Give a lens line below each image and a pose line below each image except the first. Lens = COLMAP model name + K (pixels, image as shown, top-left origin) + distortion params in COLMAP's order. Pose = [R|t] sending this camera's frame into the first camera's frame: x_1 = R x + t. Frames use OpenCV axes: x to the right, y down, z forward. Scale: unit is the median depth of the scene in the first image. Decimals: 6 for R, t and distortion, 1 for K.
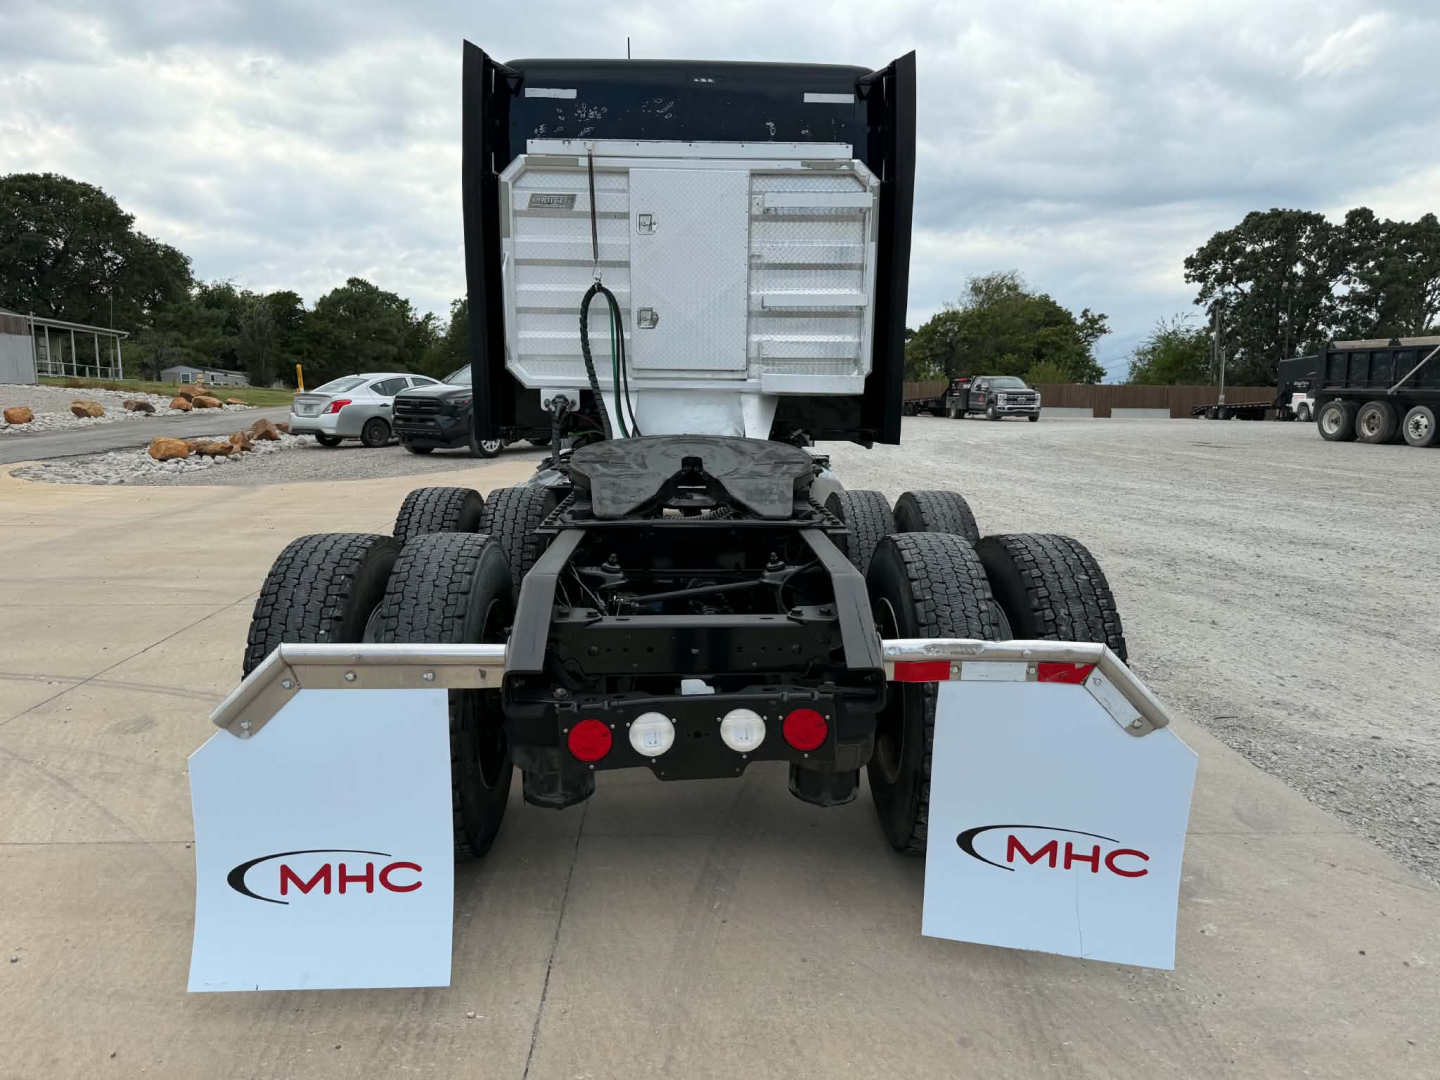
lens RADIAL K [[1006.8, 0, 724.1], [0, 1006.8, 550.5], [0, 0, 1]] dist [0.049040, -0.047038]
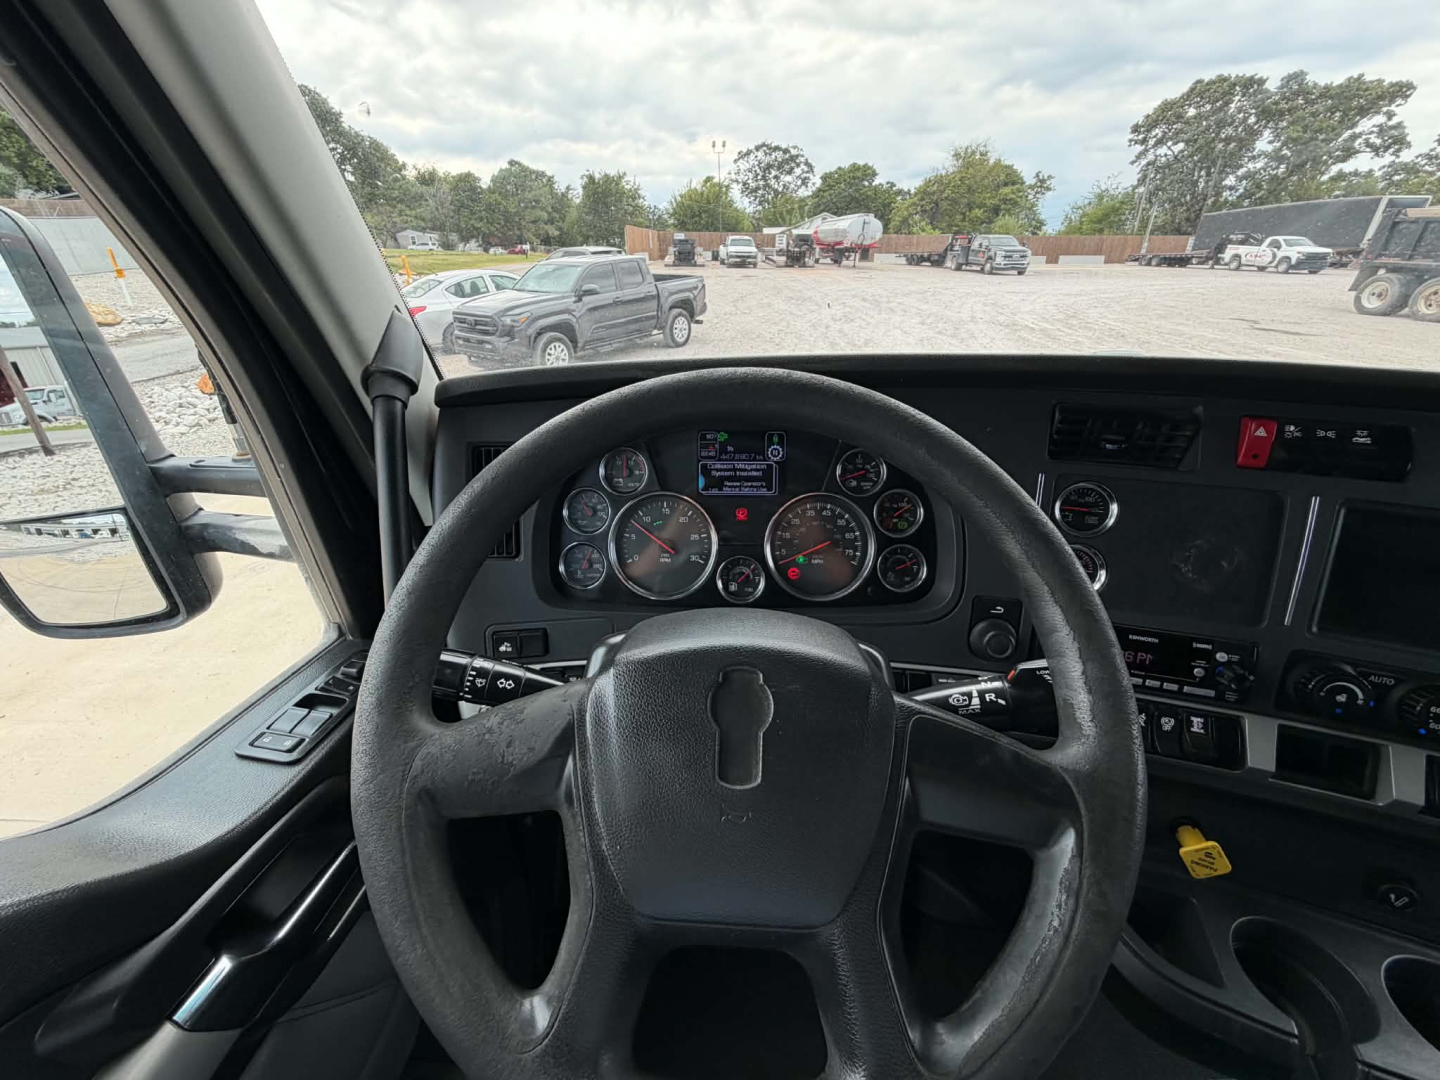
lens RADIAL K [[574.7, 0, 720.0], [0, 574.7, 540.0], [0, 0, 1]] dist [0.000010, -0.000359]
pose [[0.997568, 0.017118, -0.067560, -0.142815], [0.005729, 0.945945, 0.324277, -0.372030], [0.069459, -0.323876, 0.943546, 1.401032]]
